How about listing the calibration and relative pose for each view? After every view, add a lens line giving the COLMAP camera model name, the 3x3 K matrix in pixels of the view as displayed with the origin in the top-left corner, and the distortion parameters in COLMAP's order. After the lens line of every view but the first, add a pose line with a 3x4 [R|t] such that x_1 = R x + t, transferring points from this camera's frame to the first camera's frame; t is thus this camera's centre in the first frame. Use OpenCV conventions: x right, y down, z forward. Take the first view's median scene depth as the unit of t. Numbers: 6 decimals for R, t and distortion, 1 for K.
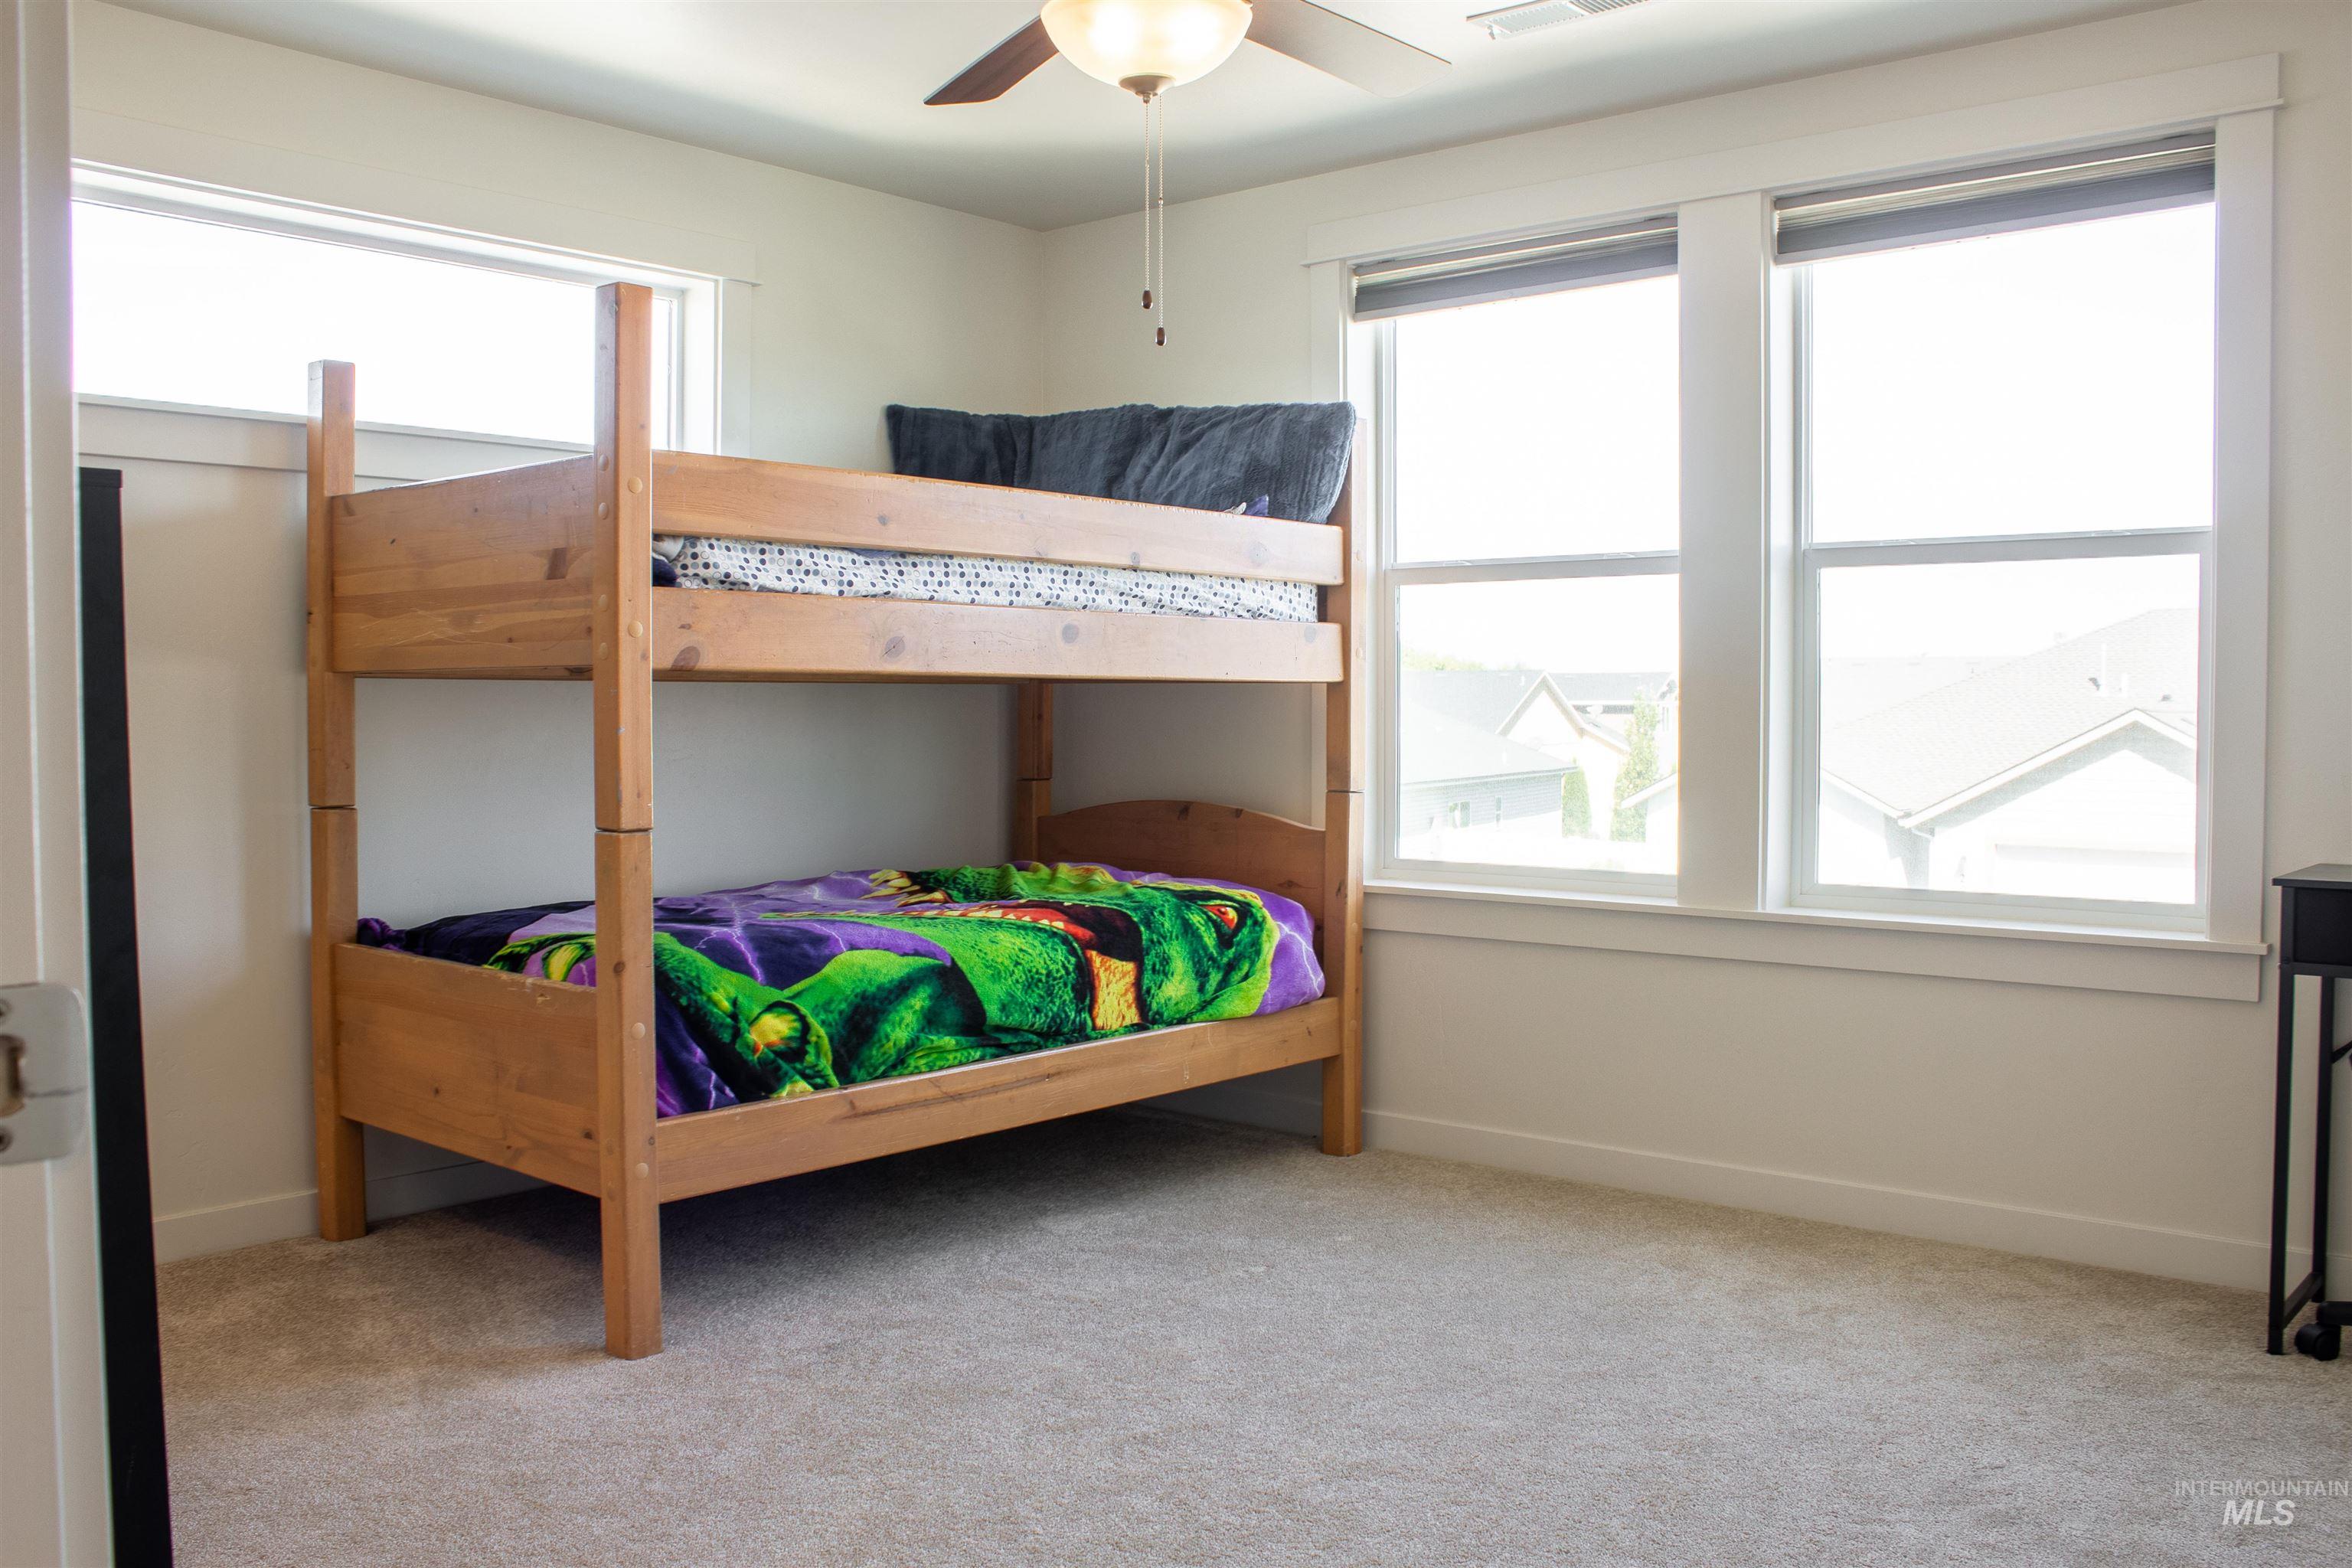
lens RADIAL K [[2029.3, 0, 1174.3], [0, 2029.3, 802.8], [0, 0, 1]] dist [-0.157749, 0.133762]
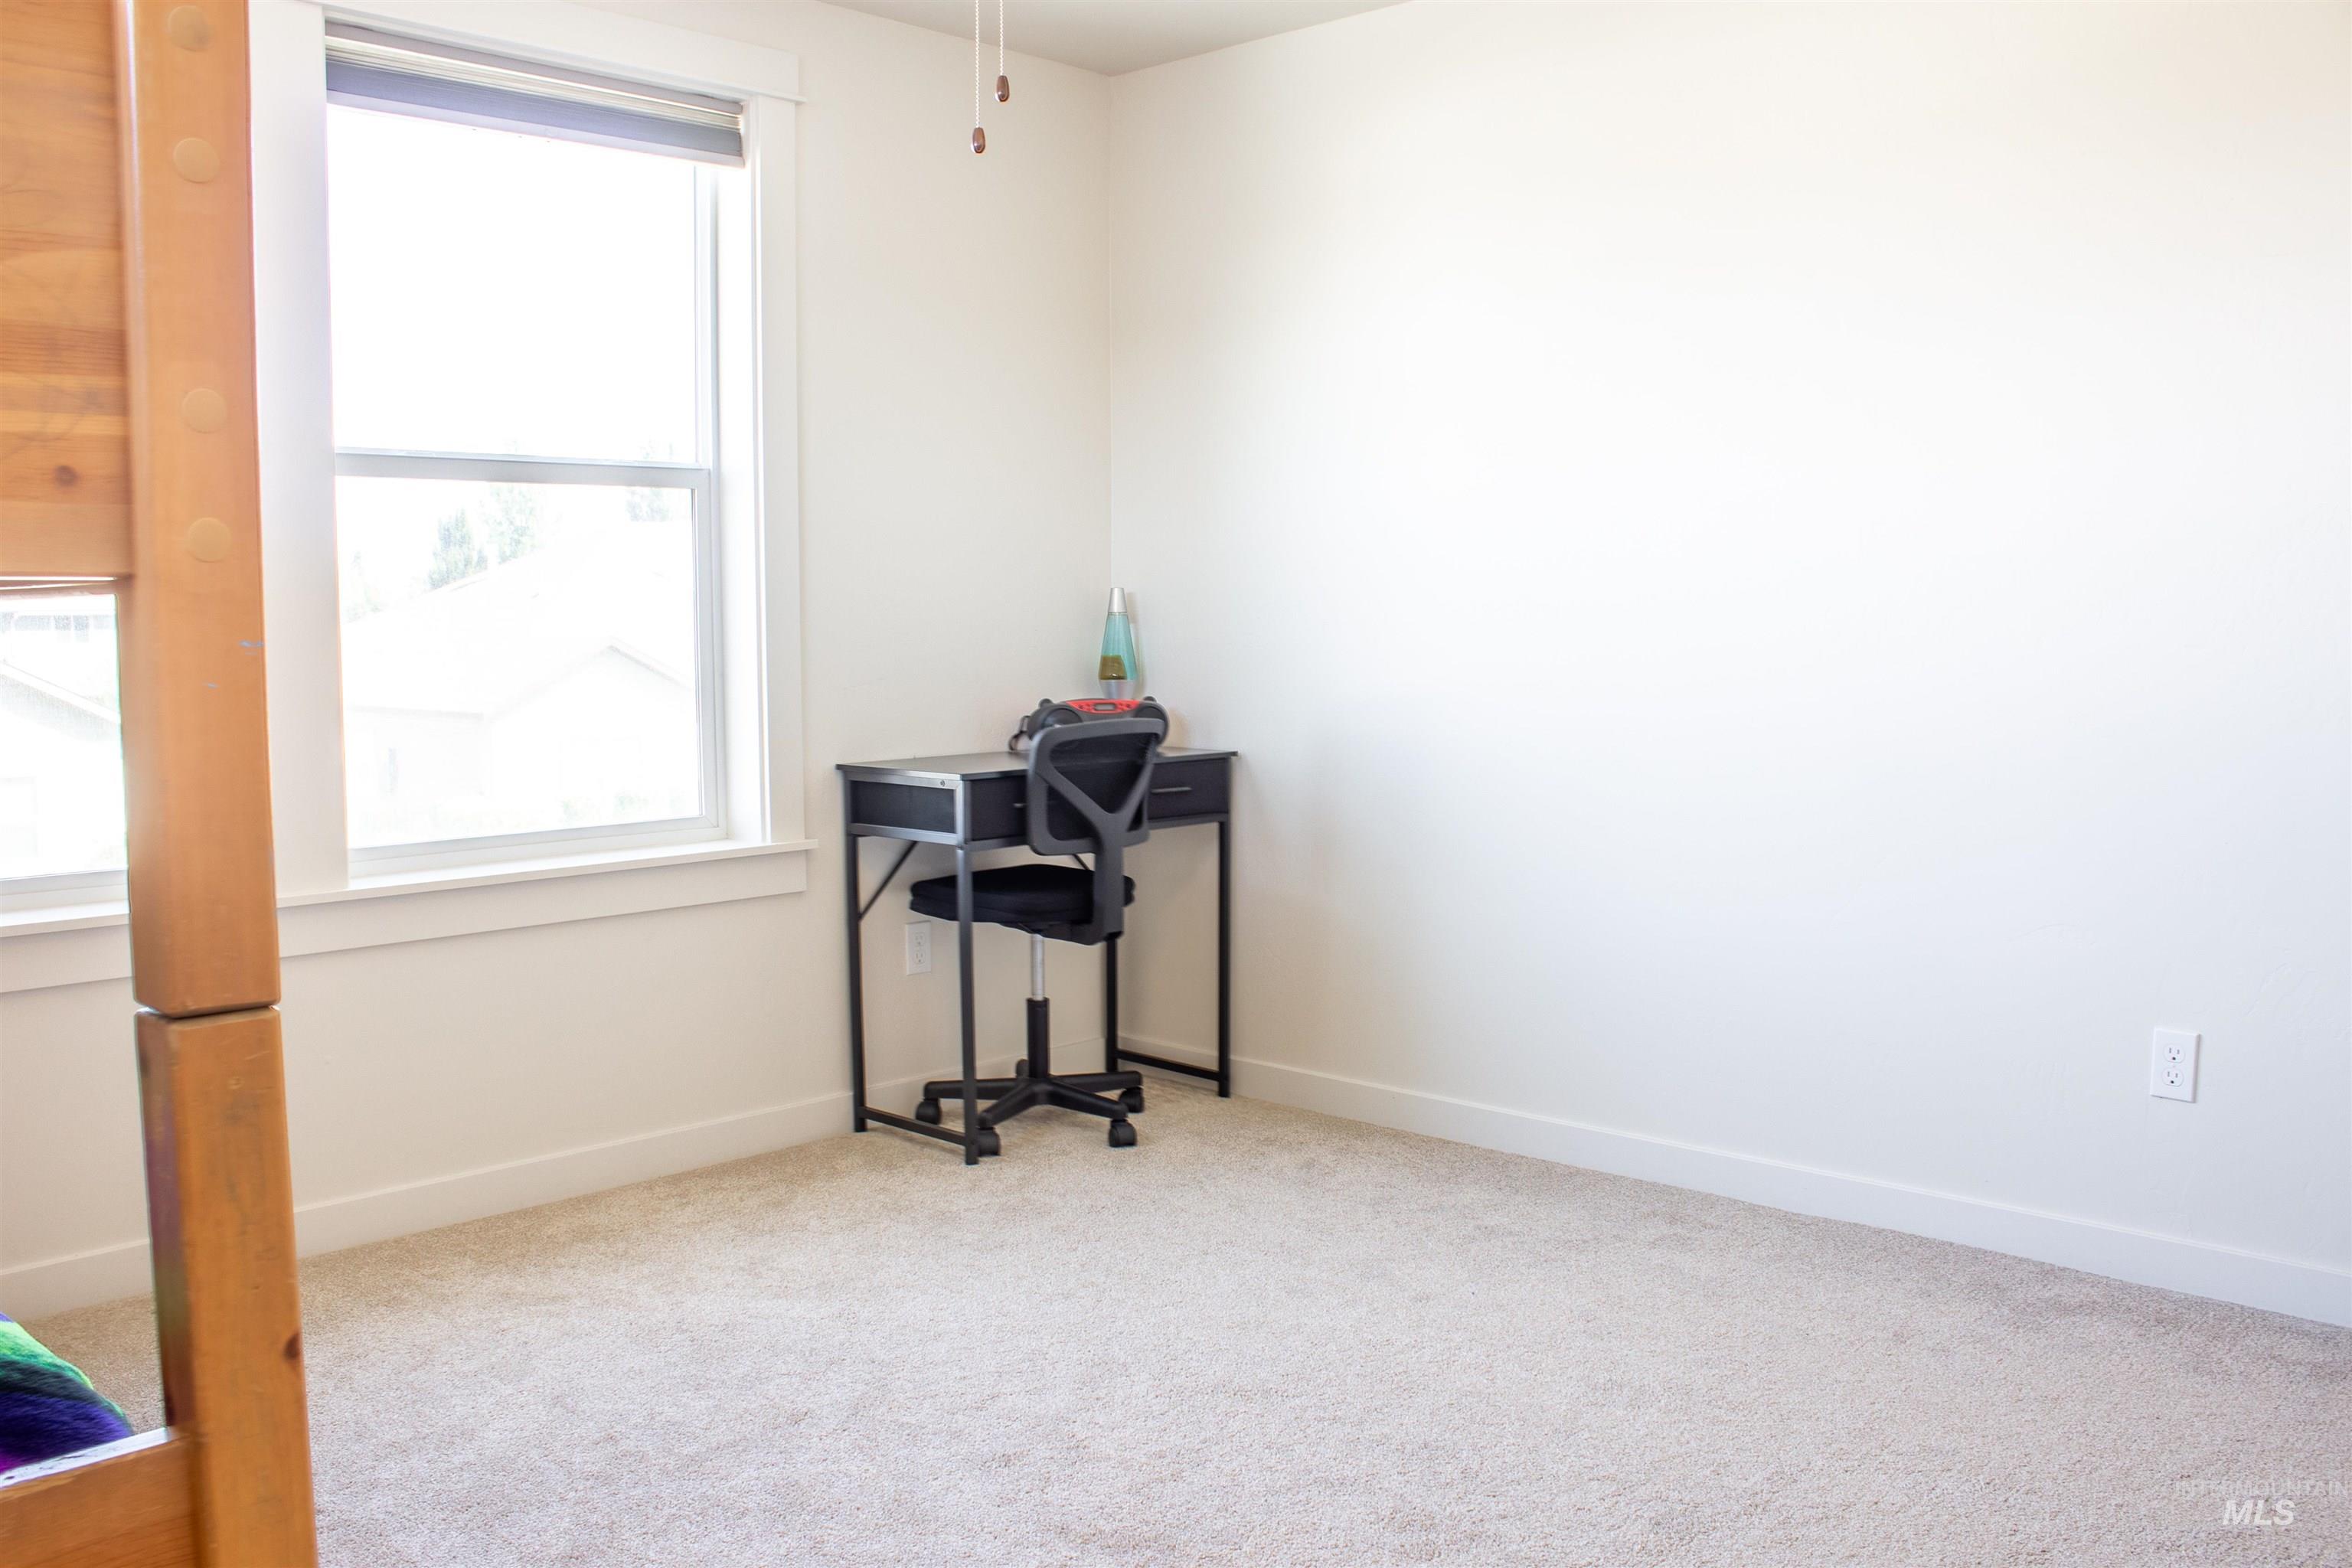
lens RADIAL K [[2029.3, 0, 1174.3], [0, 2029.3, 802.8], [0, 0, 1]] dist [-0.157749, 0.133762]
pose [[0.034164, -0.093604, 0.995023, -0.588439], [0.051411, 0.994451, 0.091785, -0.044928], [-0.998093, 0.048020, 0.038787, 0.722765]]
